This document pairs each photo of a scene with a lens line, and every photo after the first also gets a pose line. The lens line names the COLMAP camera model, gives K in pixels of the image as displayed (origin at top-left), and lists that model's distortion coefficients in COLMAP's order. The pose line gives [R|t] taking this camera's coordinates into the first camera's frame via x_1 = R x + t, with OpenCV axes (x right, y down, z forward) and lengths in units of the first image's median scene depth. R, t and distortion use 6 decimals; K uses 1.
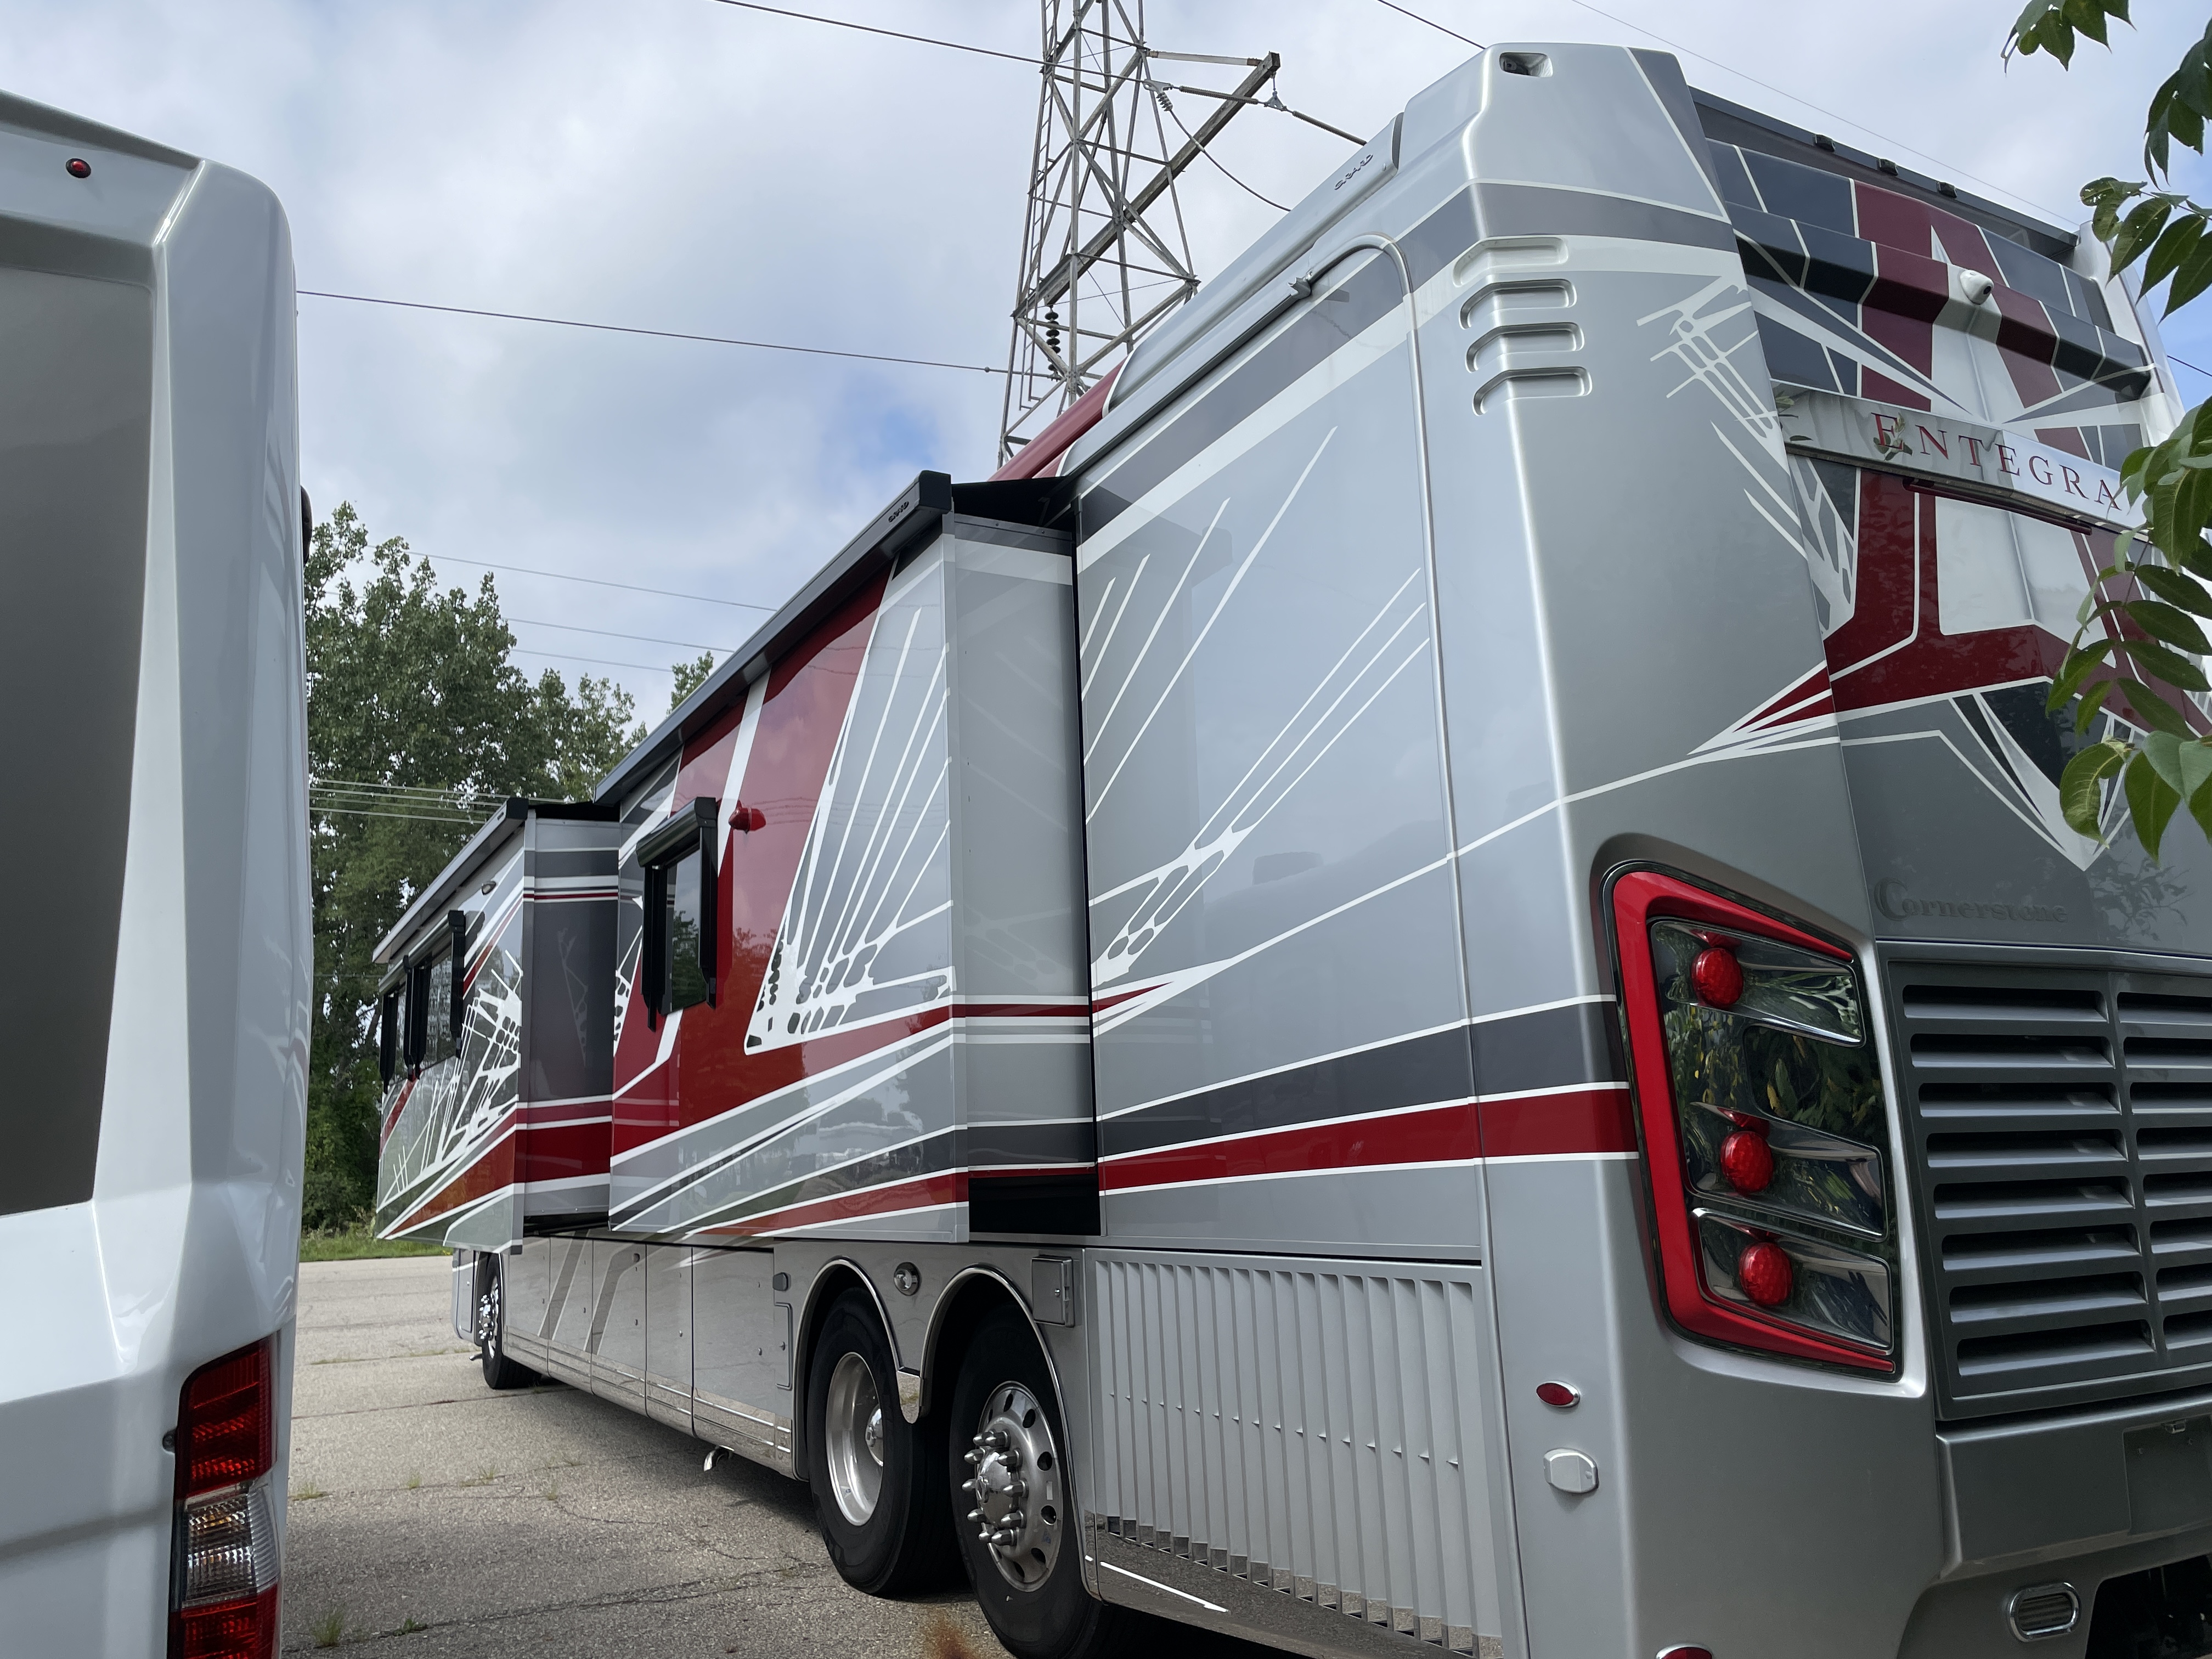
lens RADIAL K [[1734.2, 0, 1103.3], [0, 1734.2, 826.3], [0, 0, 1]] dist [0.051027, -0.061505]
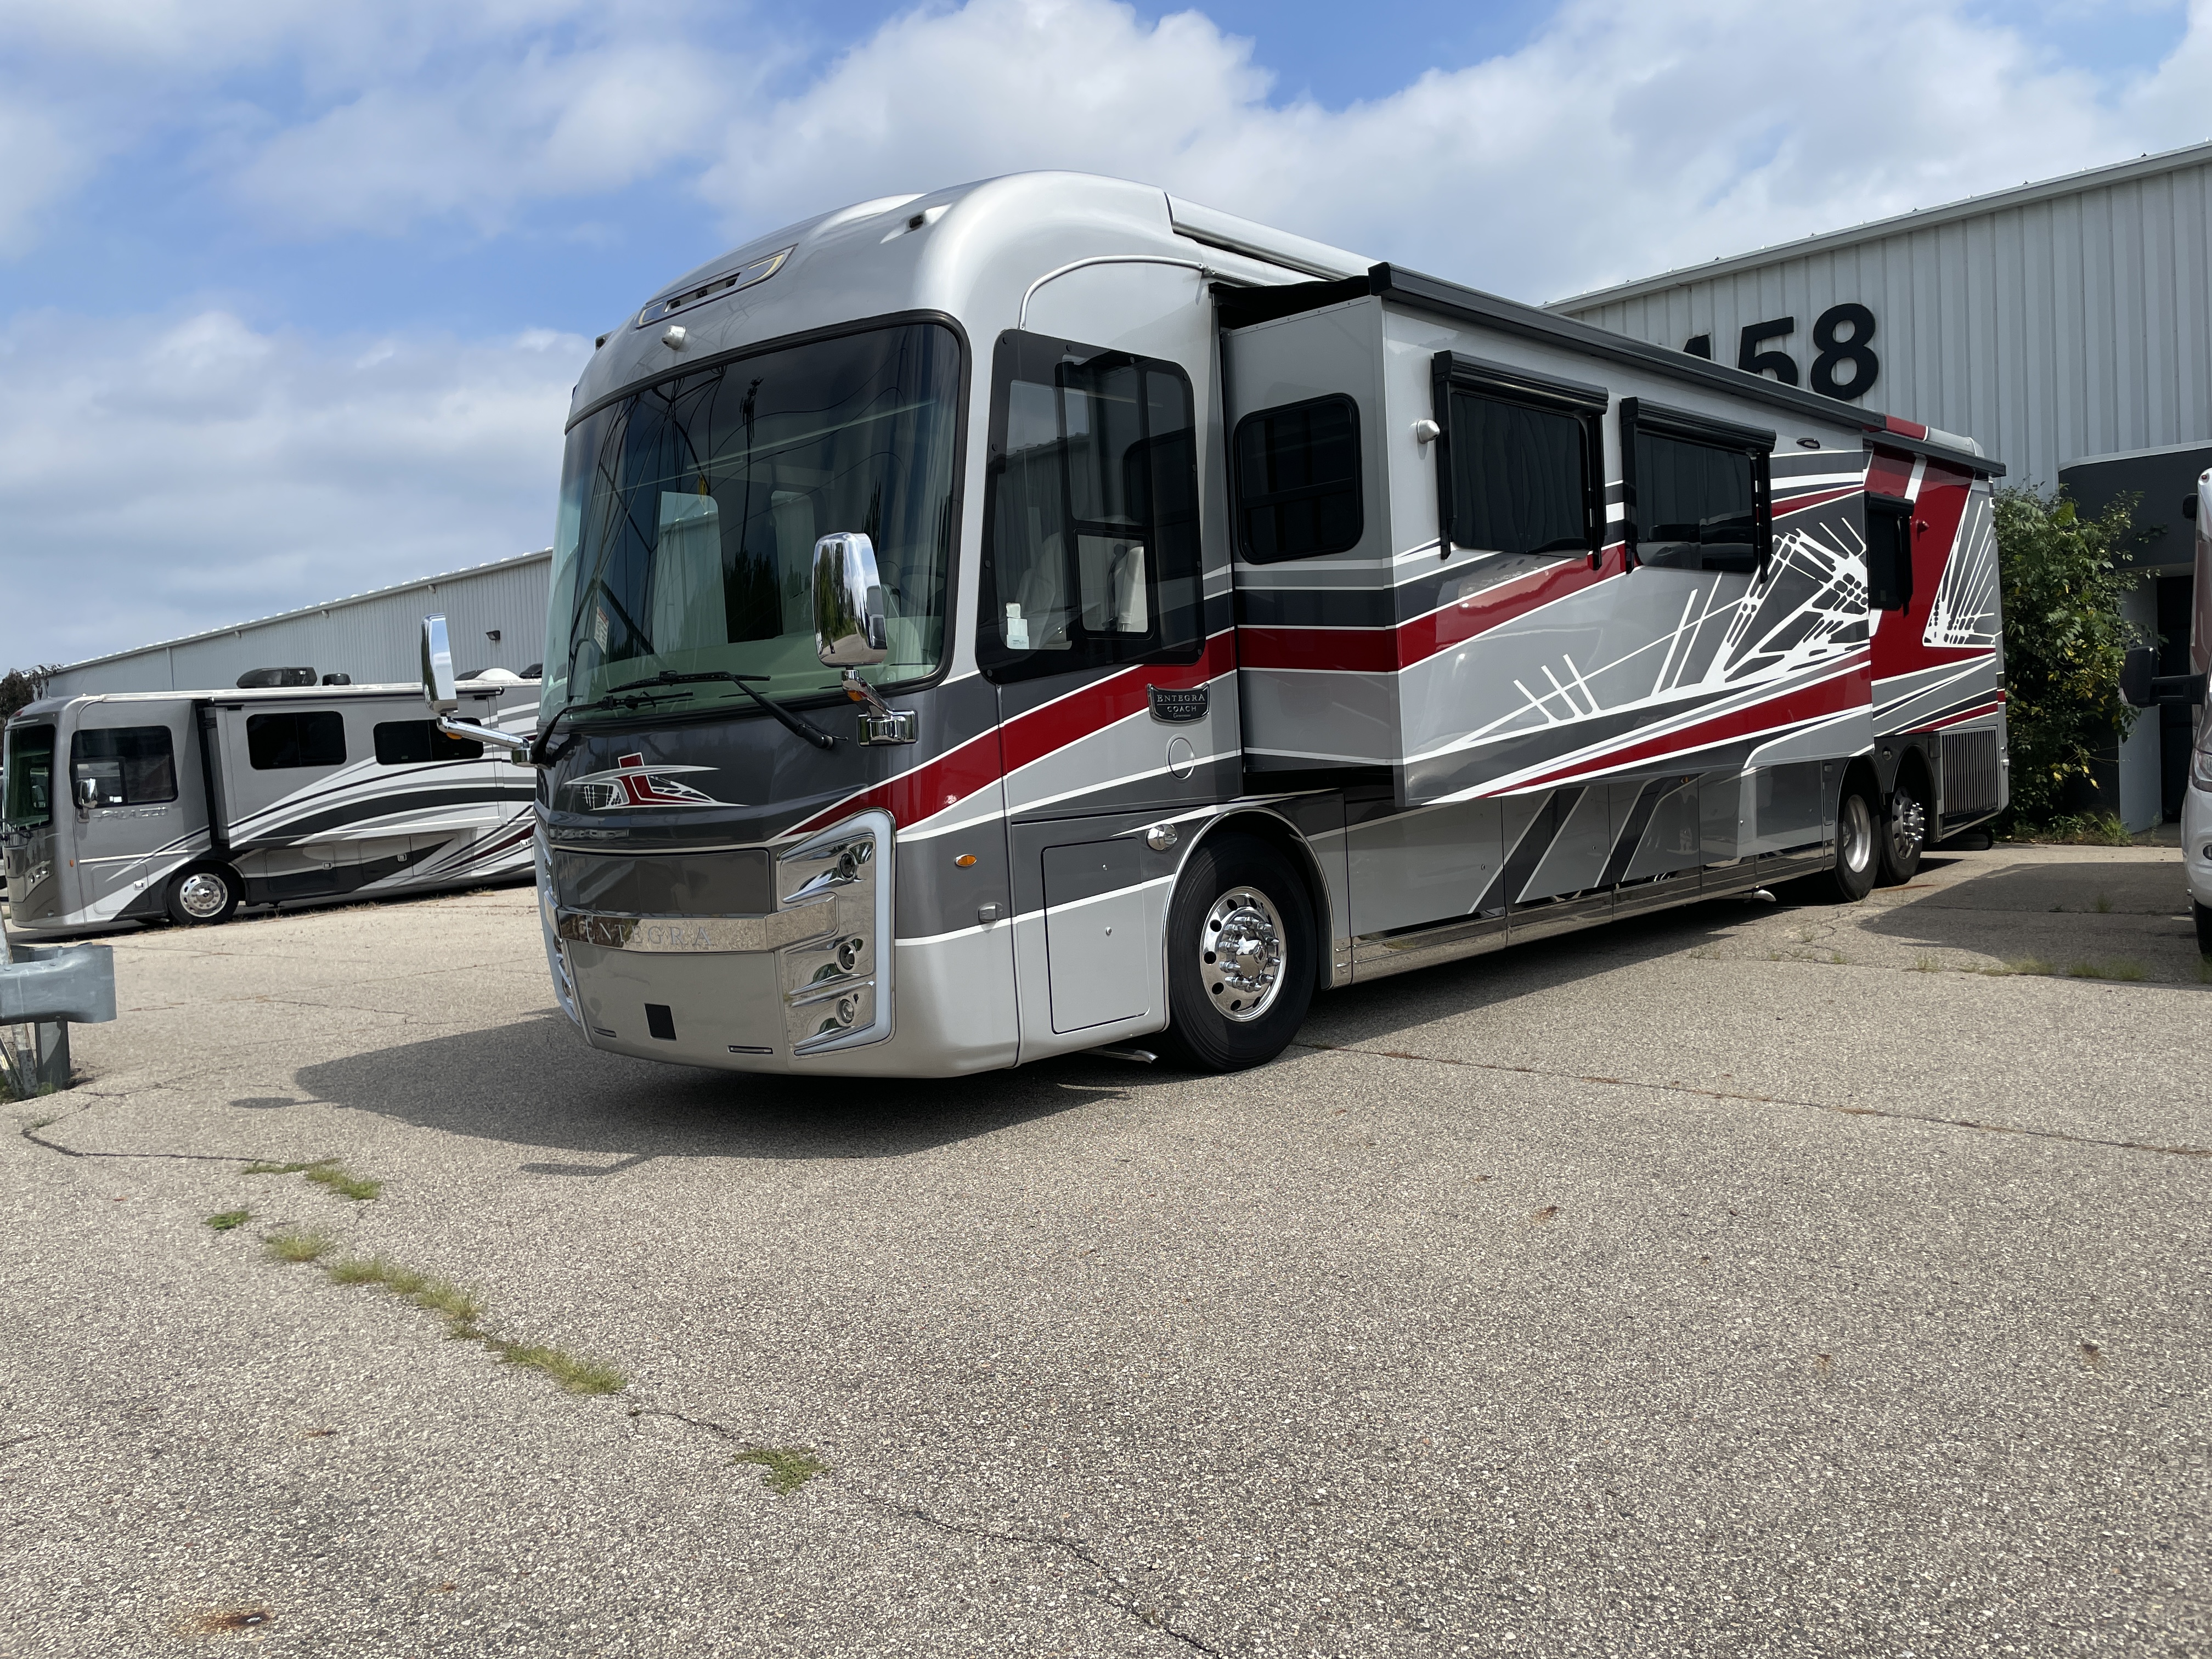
lens RADIAL K [[1734.2, 0, 1106.2], [0, 1734.2, 832.7], [0, 0, 1]] dist [0.051027, -0.061505]
pose [[-0.338774, 0.022762, 0.940592, -1.828874], [-0.105277, 0.992512, -0.061936, 0.584319], [-0.934959, -0.120005, -0.333842, 2.588006]]
